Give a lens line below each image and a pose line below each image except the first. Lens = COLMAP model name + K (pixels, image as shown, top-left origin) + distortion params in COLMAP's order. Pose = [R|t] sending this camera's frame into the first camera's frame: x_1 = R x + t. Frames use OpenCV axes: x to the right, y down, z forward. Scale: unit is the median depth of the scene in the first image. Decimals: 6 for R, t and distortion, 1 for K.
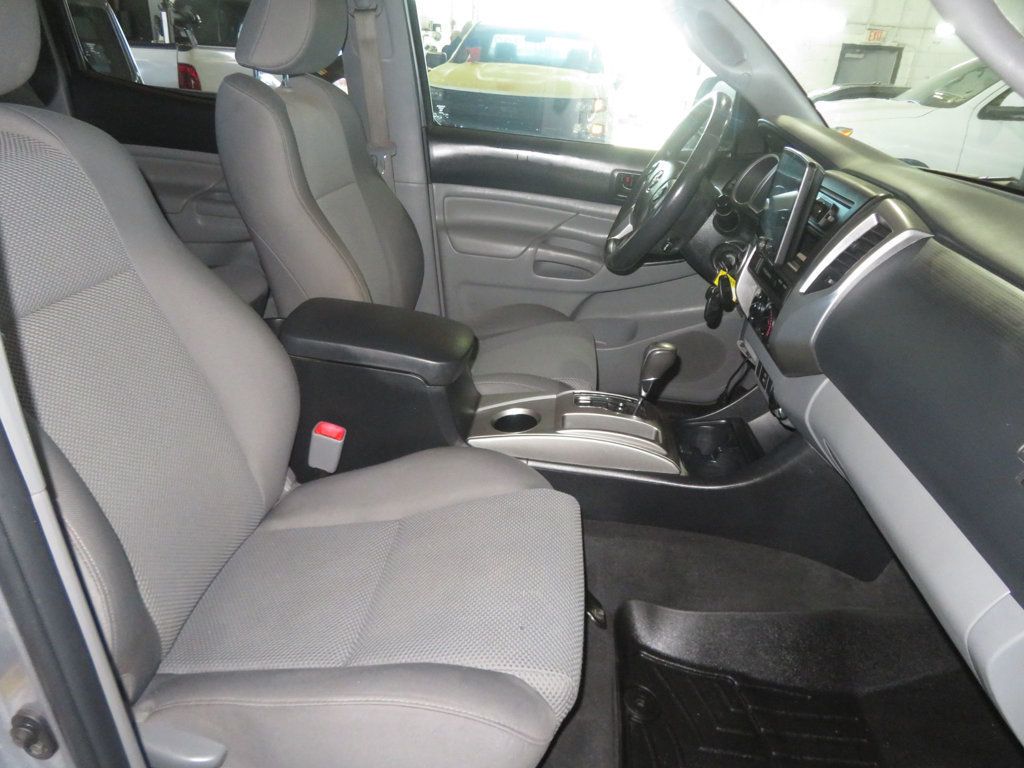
lens RADIAL K [[728.3, 0, 513.1], [0, 728.3, 384.3], [0, 0, 1]] dist [0.002892, 0.001489]
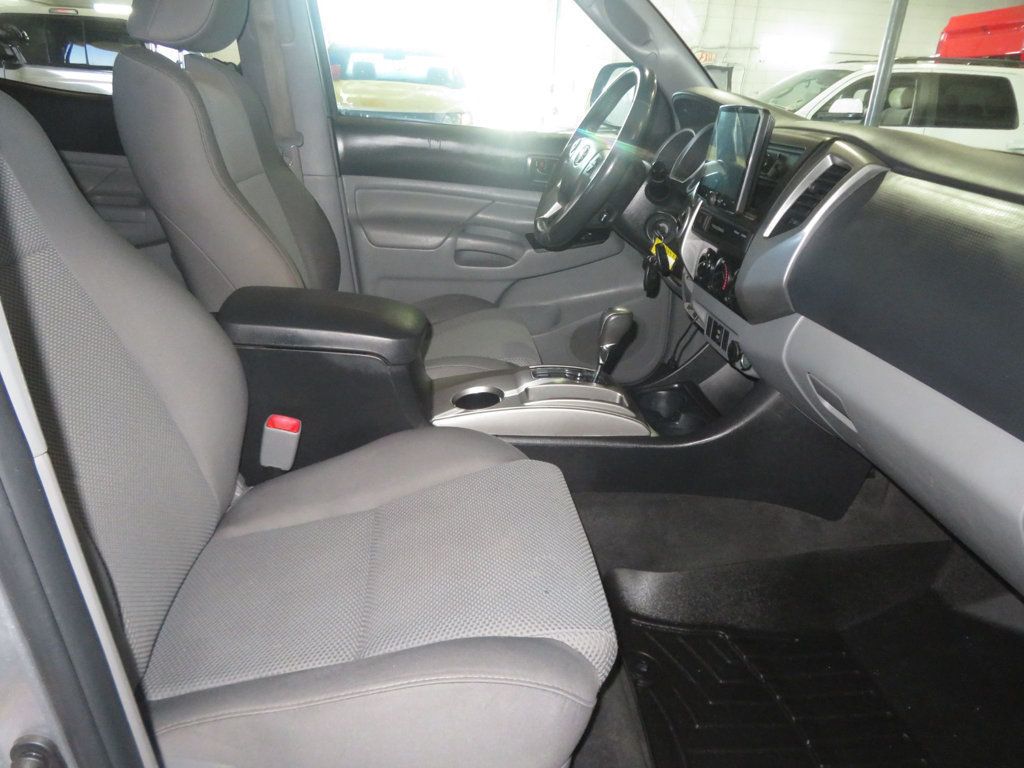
lens RADIAL K [[728.3, 0, 510.9], [0, 728.3, 384.2], [0, 0, 1]] dist [0.002892, 0.001489]
pose [[0.982466, -0.081892, 0.167494, -0.116291], [0.086868, 0.995964, -0.022589, 0.058071], [-0.164968, 0.036743, 0.985614, 0.048510]]
